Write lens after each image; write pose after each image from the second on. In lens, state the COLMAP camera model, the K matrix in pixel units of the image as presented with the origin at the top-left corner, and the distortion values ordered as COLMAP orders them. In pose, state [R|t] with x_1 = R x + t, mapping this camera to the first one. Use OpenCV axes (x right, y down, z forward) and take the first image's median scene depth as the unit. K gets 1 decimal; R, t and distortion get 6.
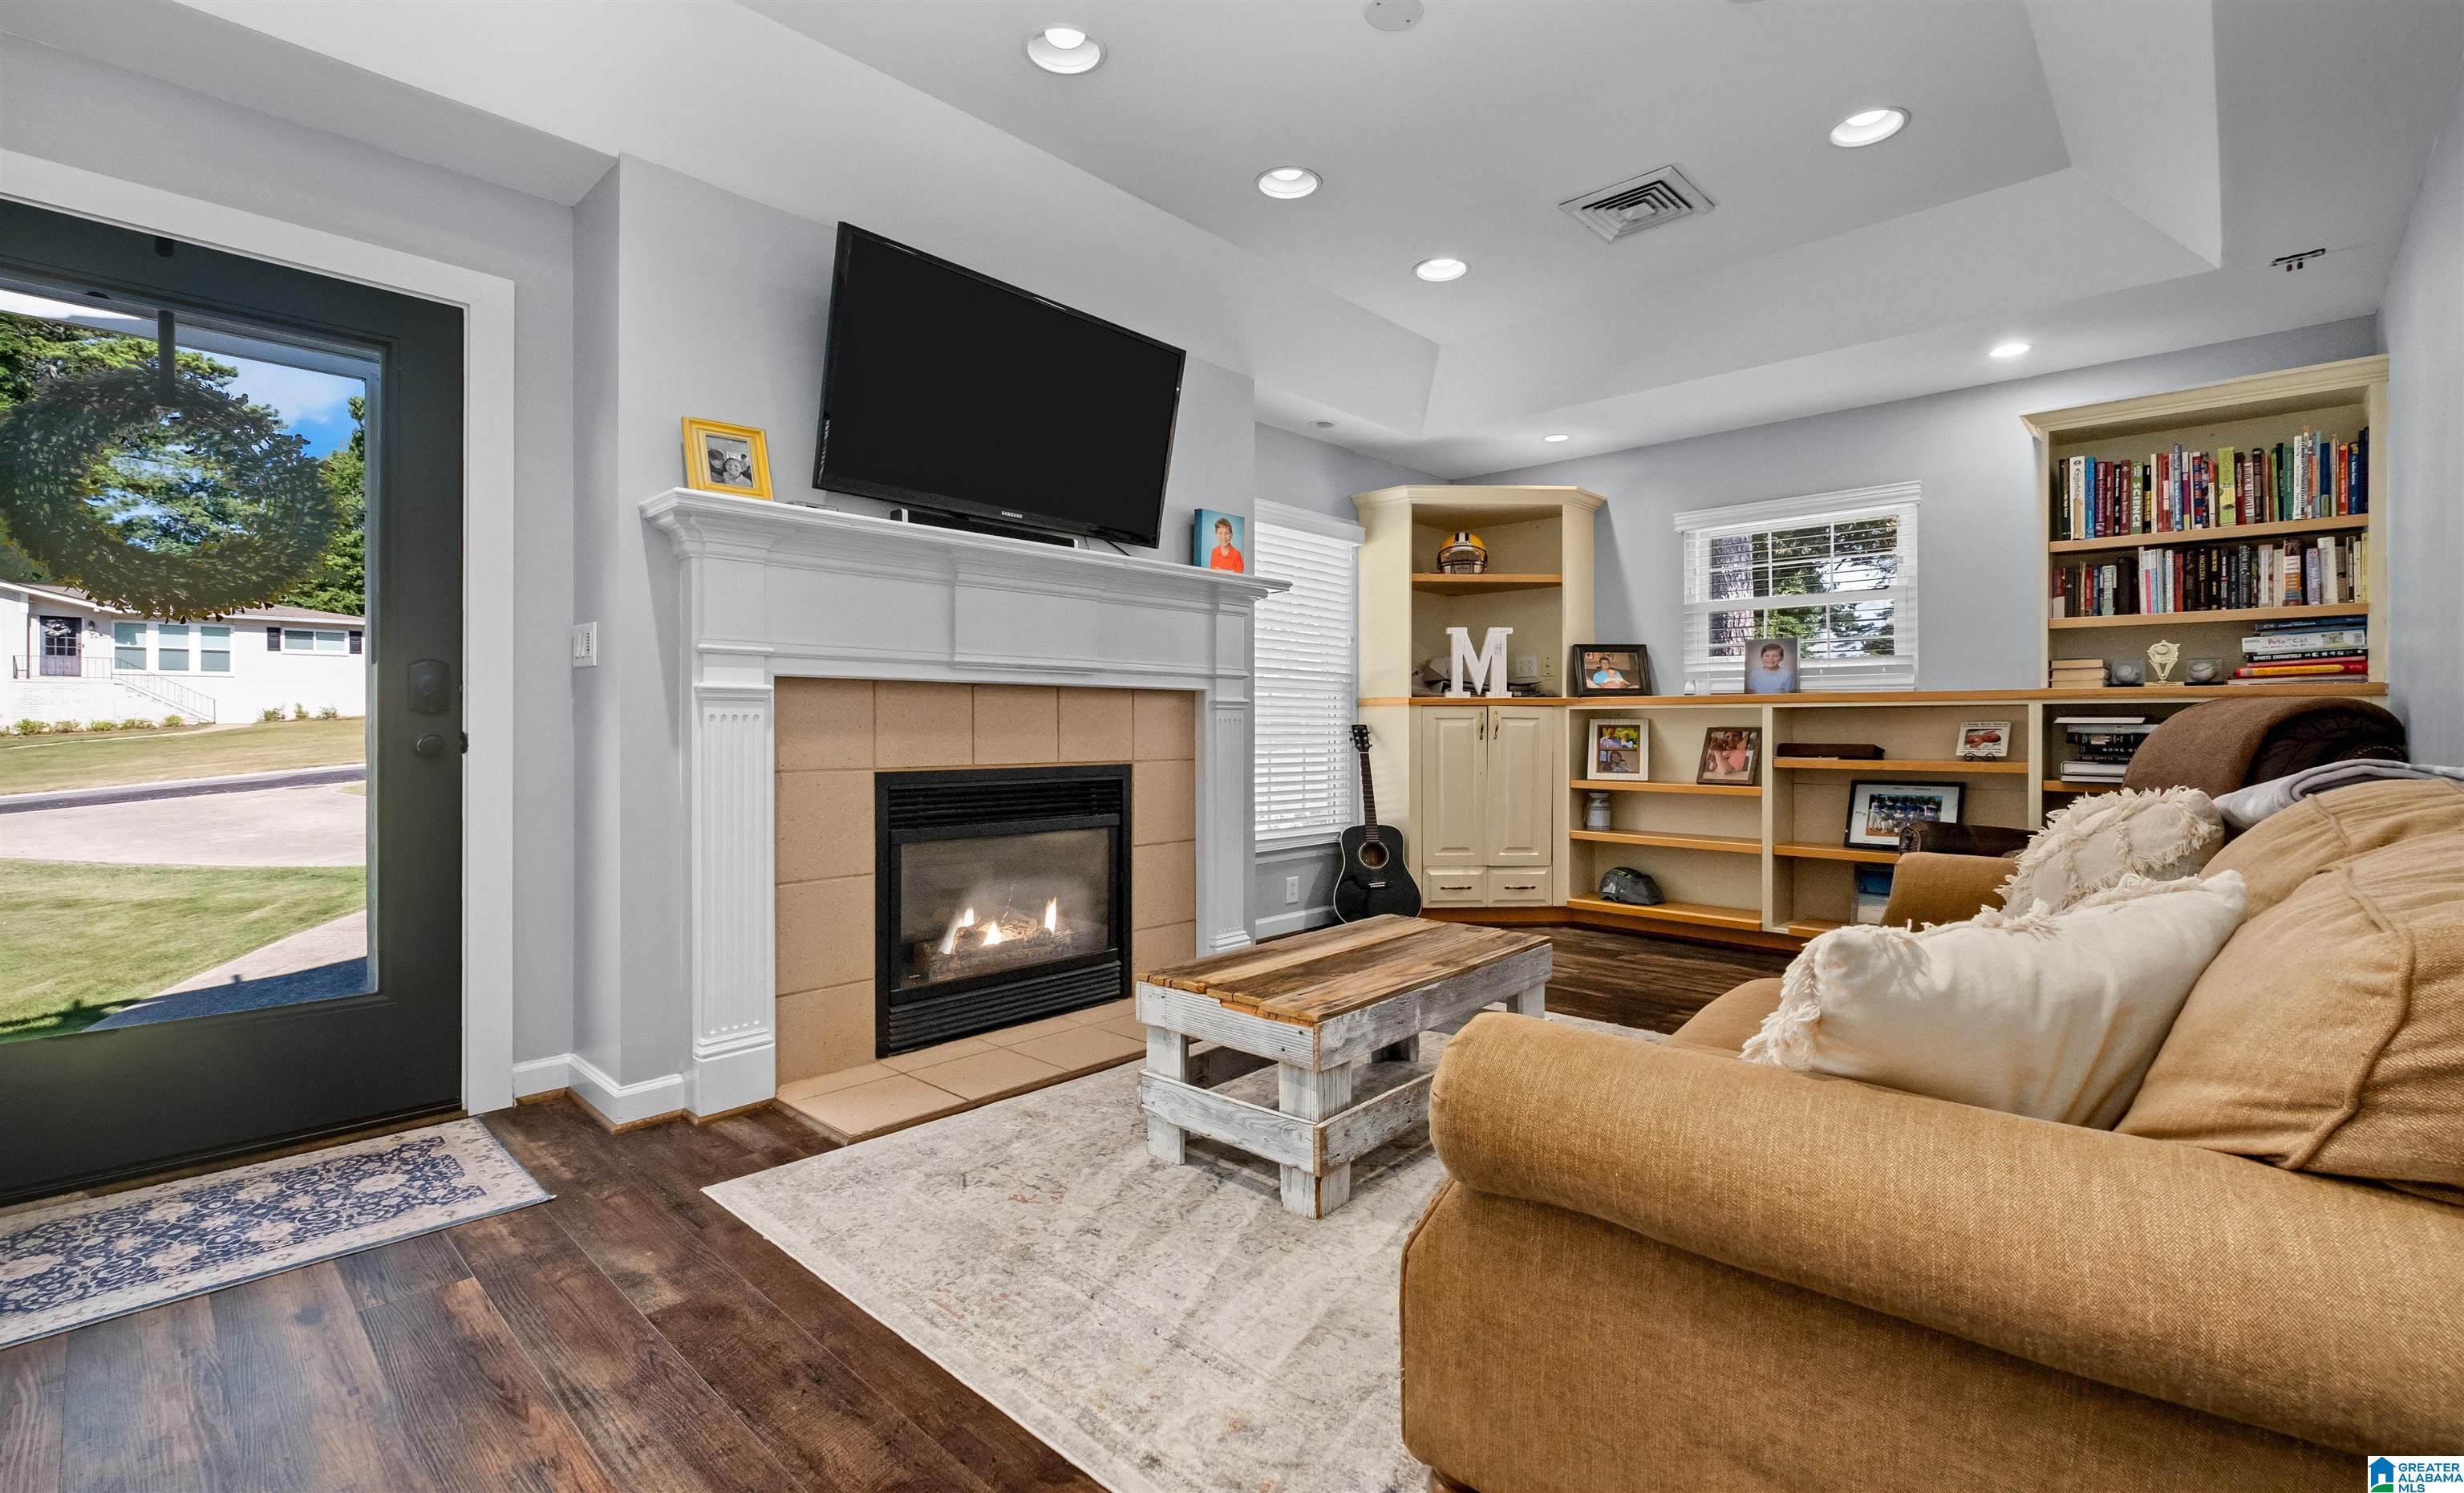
lens RADIAL K [[1048.3, 0, 1231.1], [0, 1048.3, 733.6], [0, 0, 1]] dist [-0.003103, -0.000203]
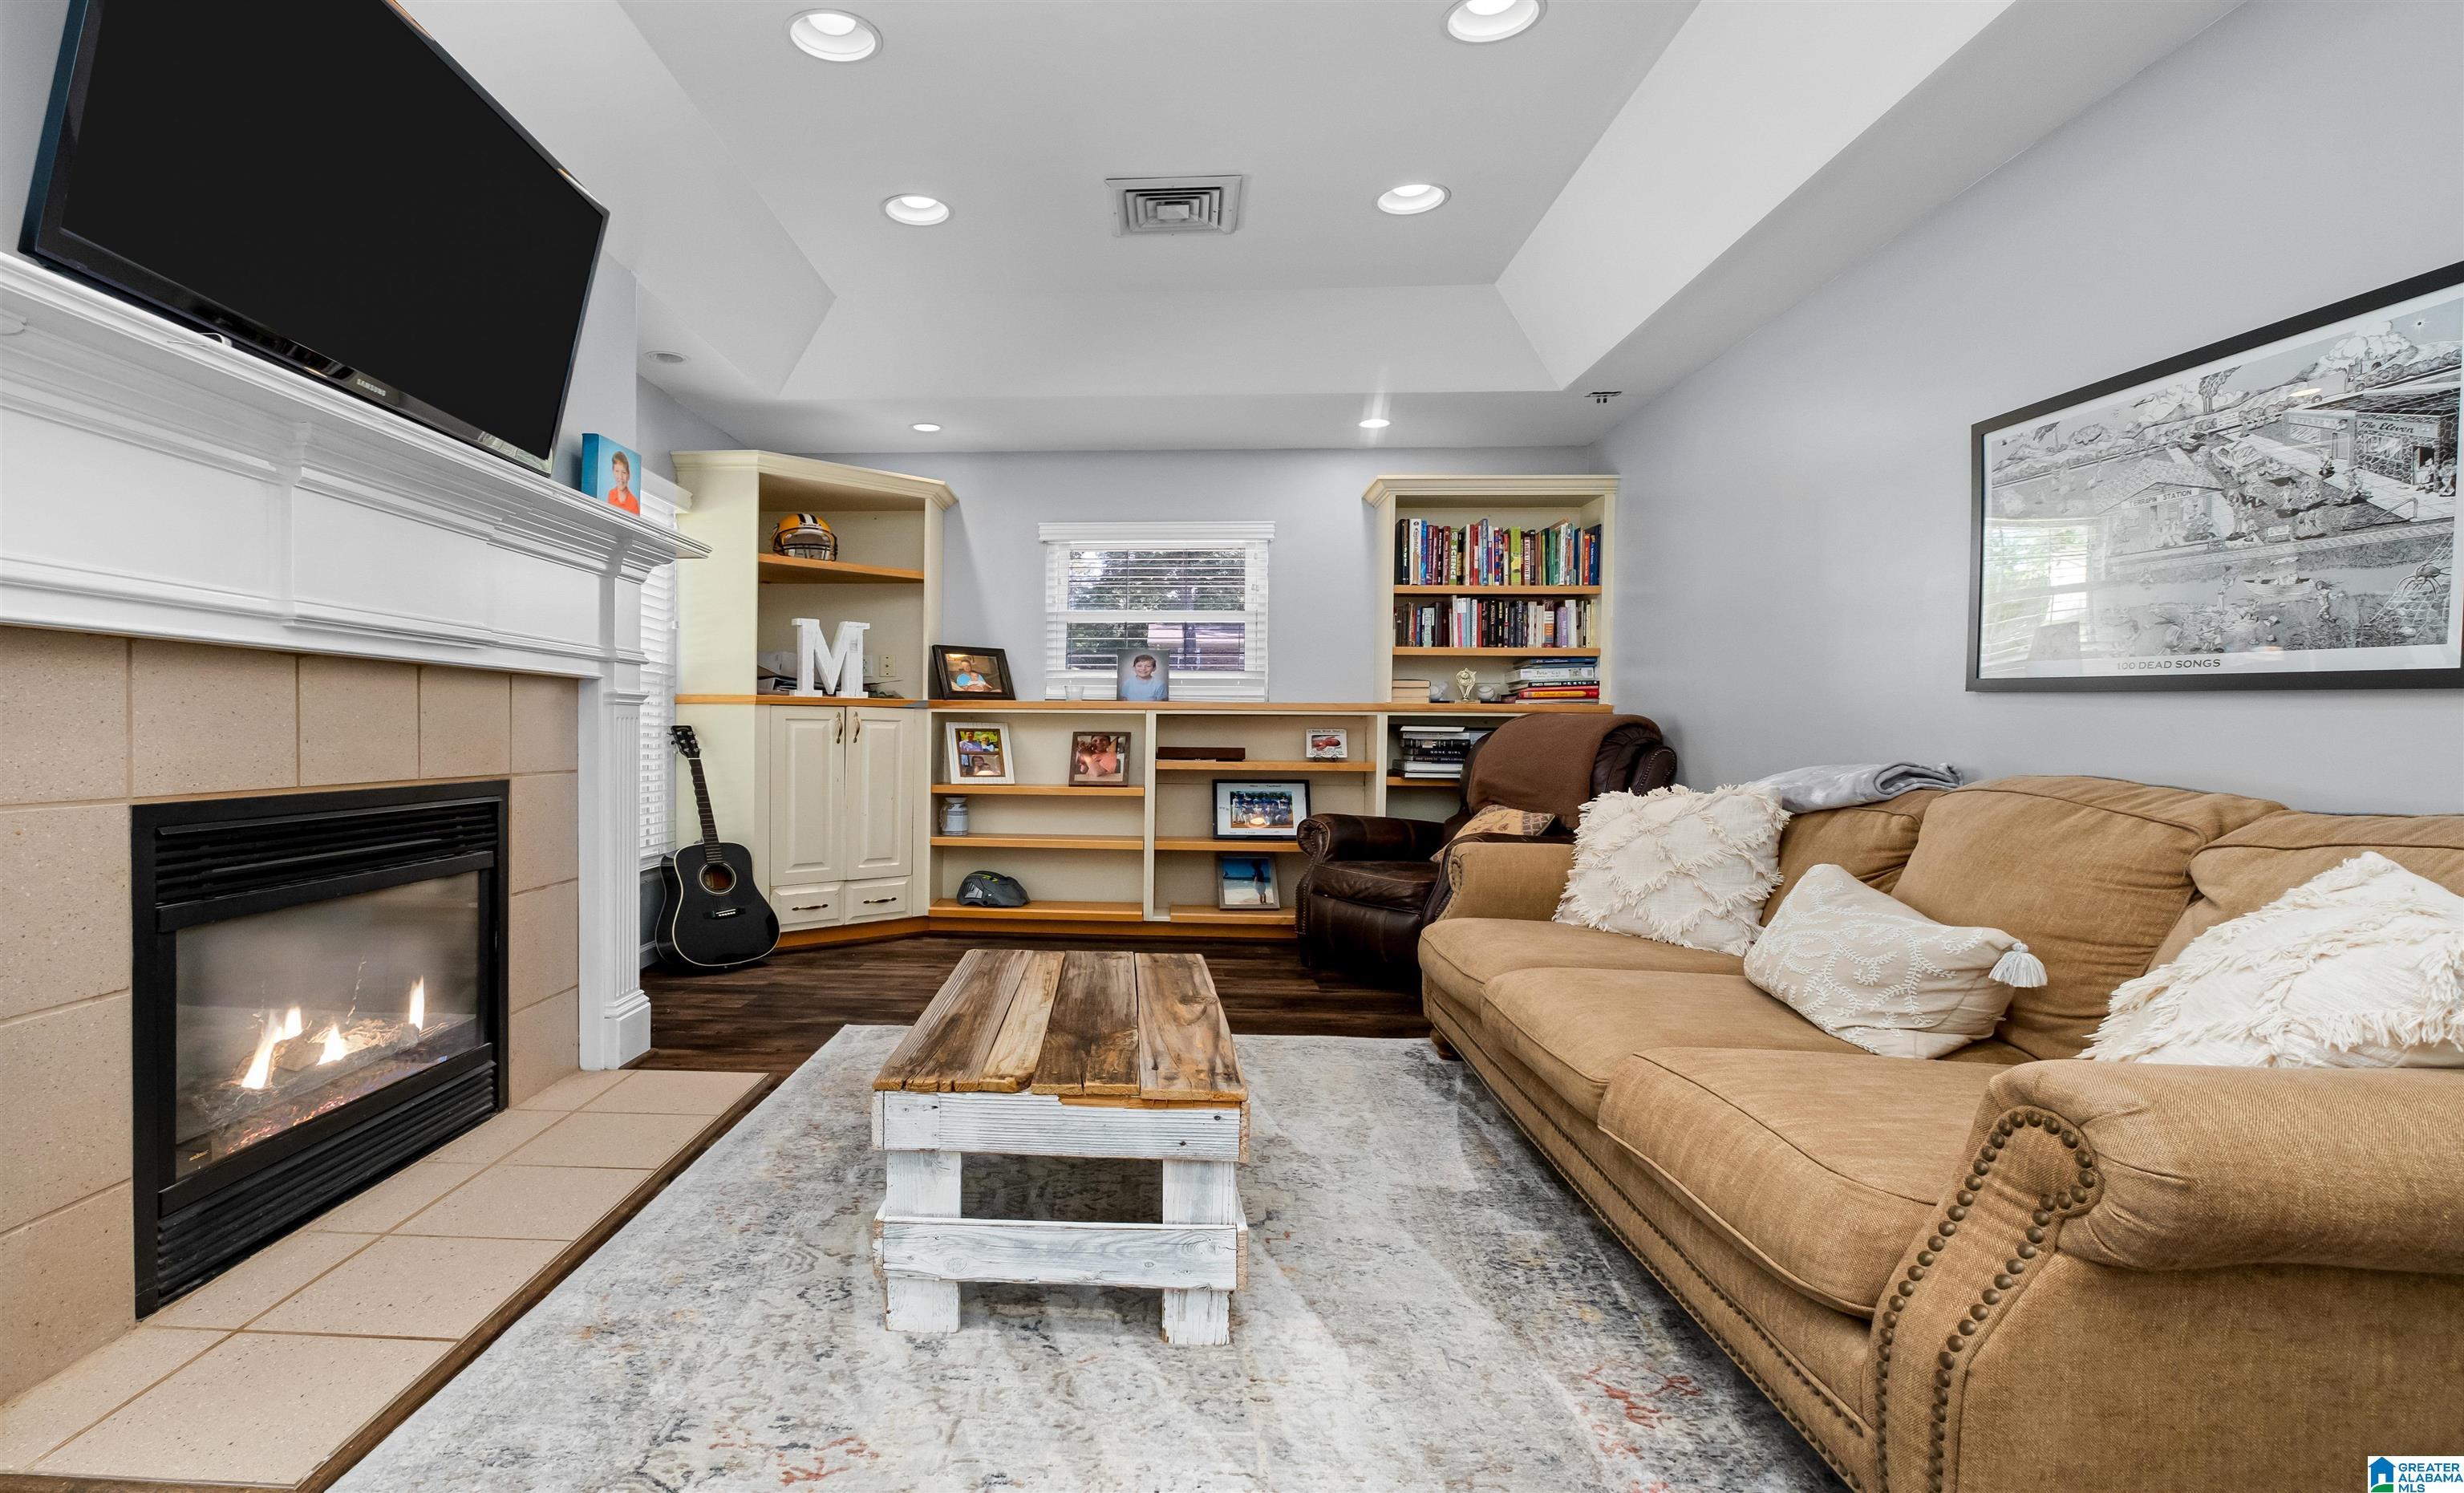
lens RADIAL K [[1064.4, 0, 1280.5], [0, 1064.4, 752.9], [0, 0, 1]] dist [-0.000793, -0.000274]
pose [[0.782109, -0.004962, 0.623121, -0.111698], [-0.004449, 0.999898, 0.013547, -0.000386], [-0.623125, -0.013368, 0.782008, 0.097070]]
